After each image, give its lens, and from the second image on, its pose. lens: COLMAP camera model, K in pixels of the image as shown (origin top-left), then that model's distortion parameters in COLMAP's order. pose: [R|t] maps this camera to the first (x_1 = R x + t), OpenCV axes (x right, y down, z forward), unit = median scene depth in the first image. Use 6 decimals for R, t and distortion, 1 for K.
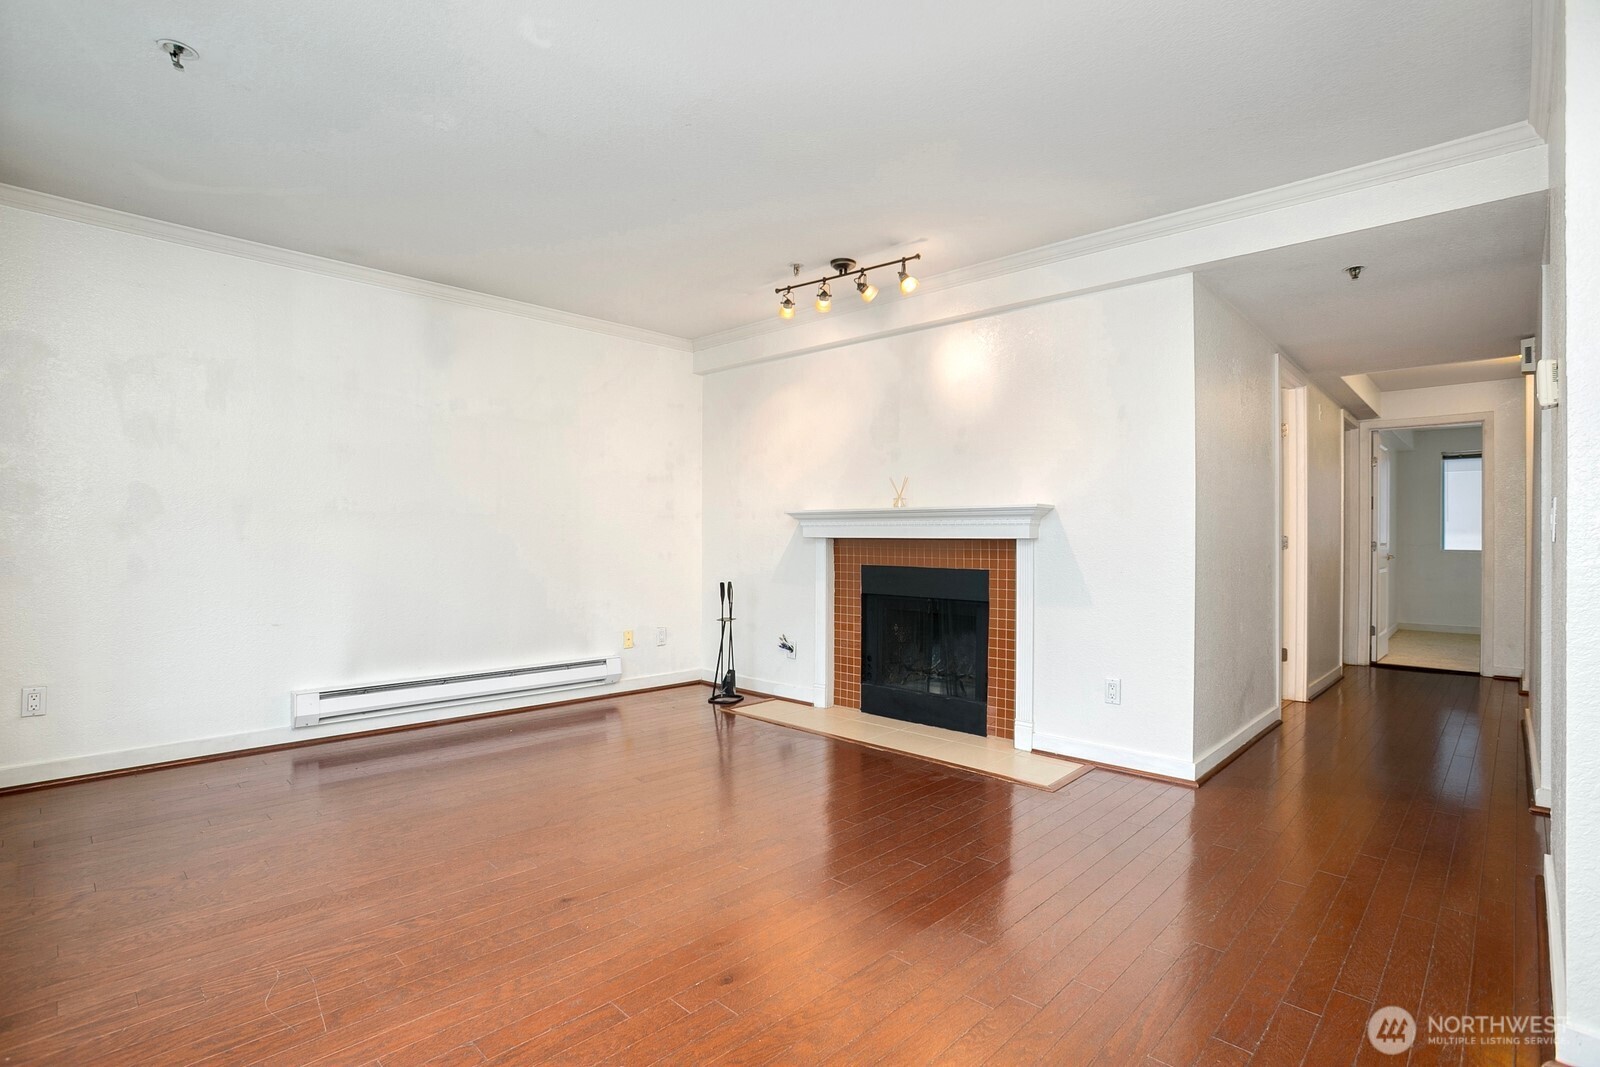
lens RADIAL K [[795.1, 0, 800.0], [0, 795.1, 533.5], [0, 0, 1]] dist [-0.002603, 0.001281]
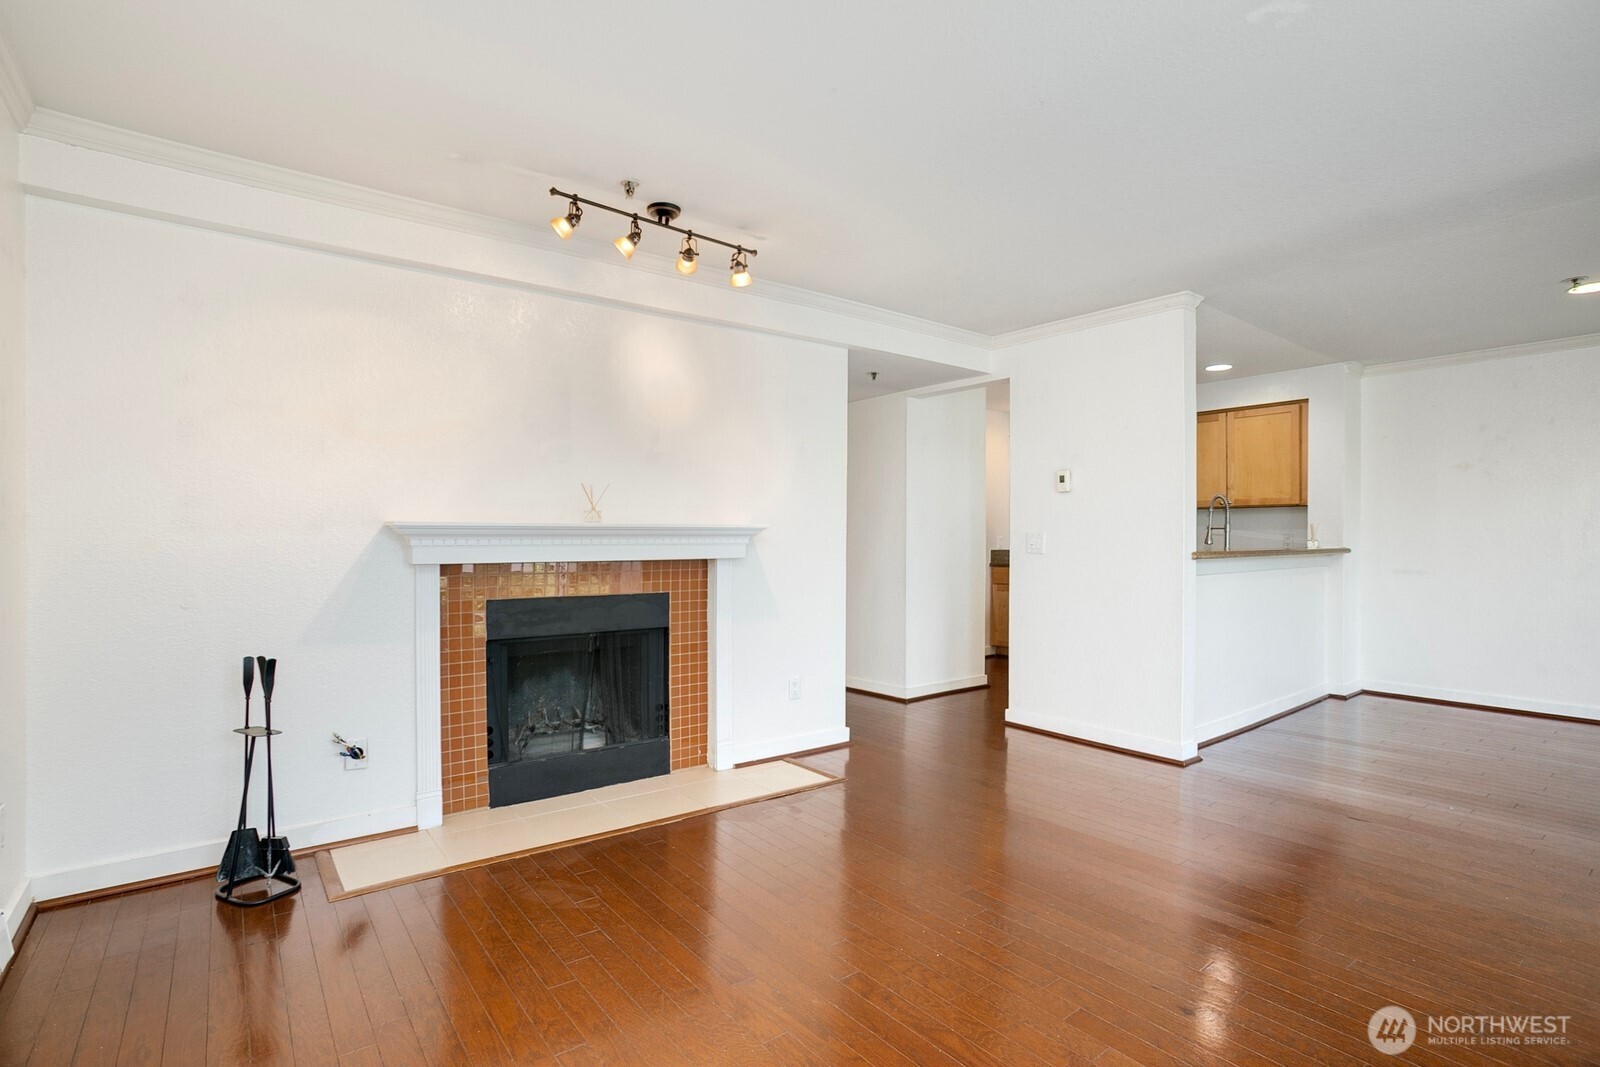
lens RADIAL K [[795.1, 0, 800.0], [0, 795.1, 533.5], [0, 0, 1]] dist [-0.002603, 0.001281]
pose [[0.175619, -0.002905, 0.984454, -0.606641], [-0.005055, 0.999980, 0.003853, -0.025432], [-0.984445, -0.005653, 0.175600, 0.648578]]
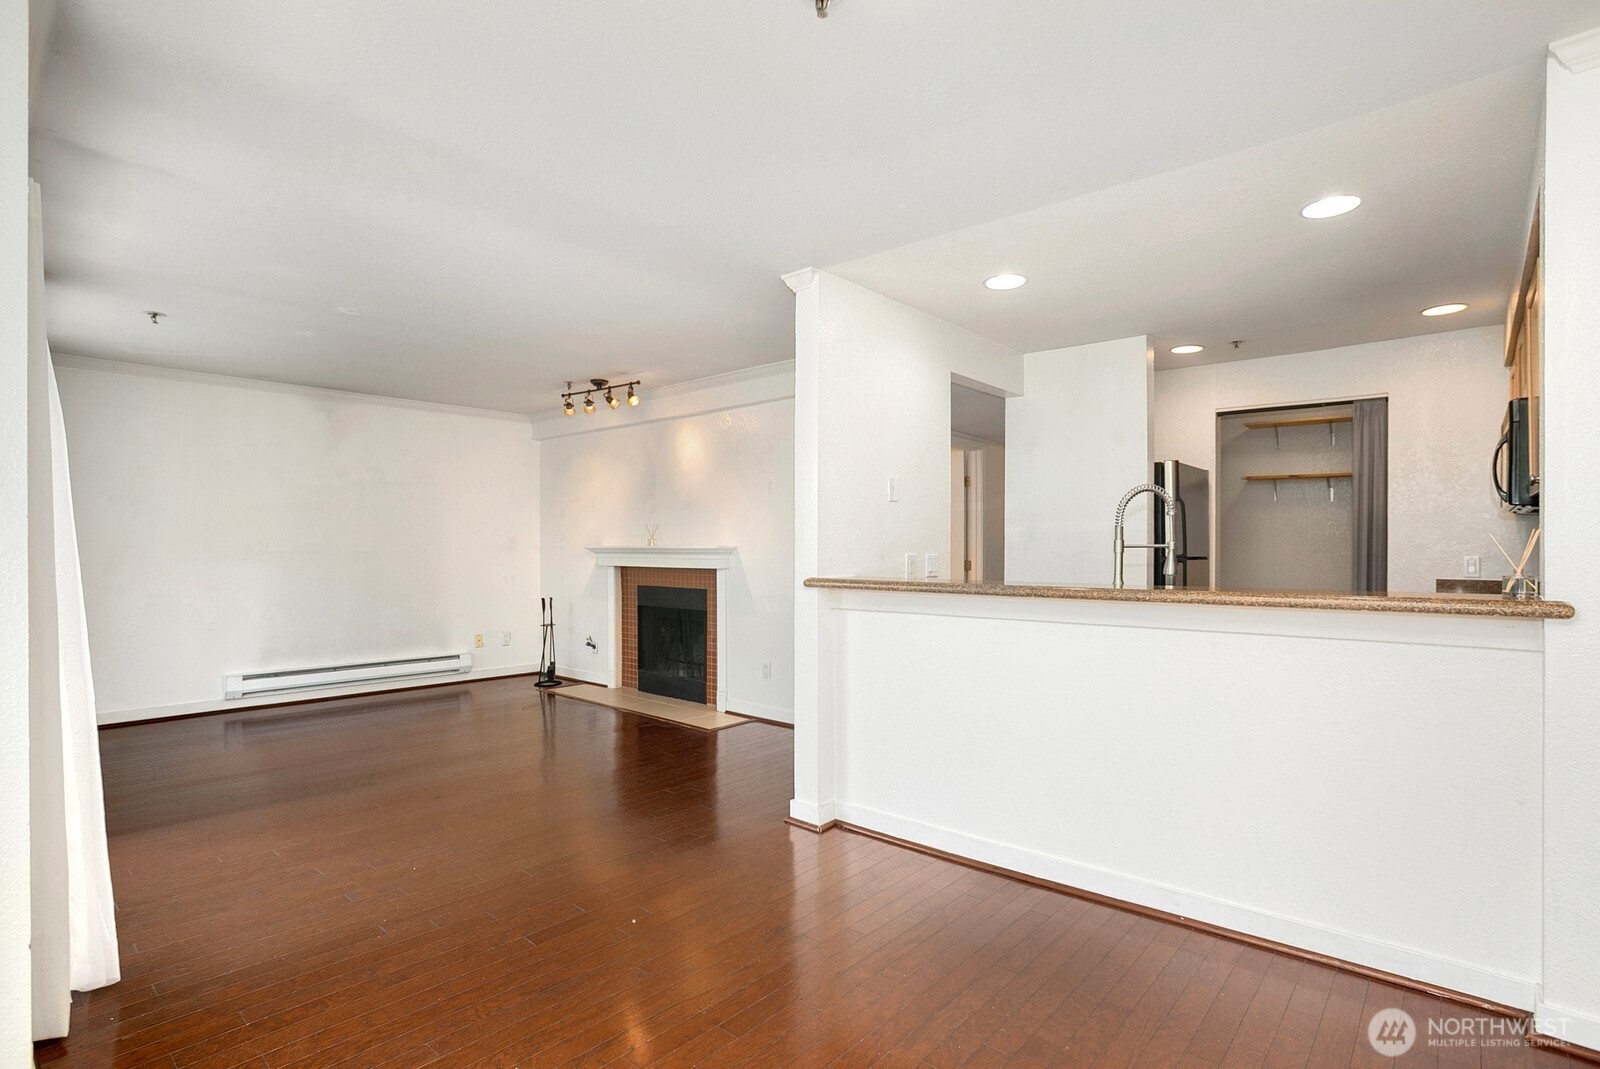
lens RADIAL K [[860.4, 0, 800.0], [0, 860.4, 534.5], [0, 0, 1]] dist [0.000804, 0.000212]
pose [[0.999963, -0.005791, 0.006285, 0.376693], [0.005826, 0.999968, -0.005504, -0.041504], [-0.006253, 0.005540, 0.999965, -0.541915]]
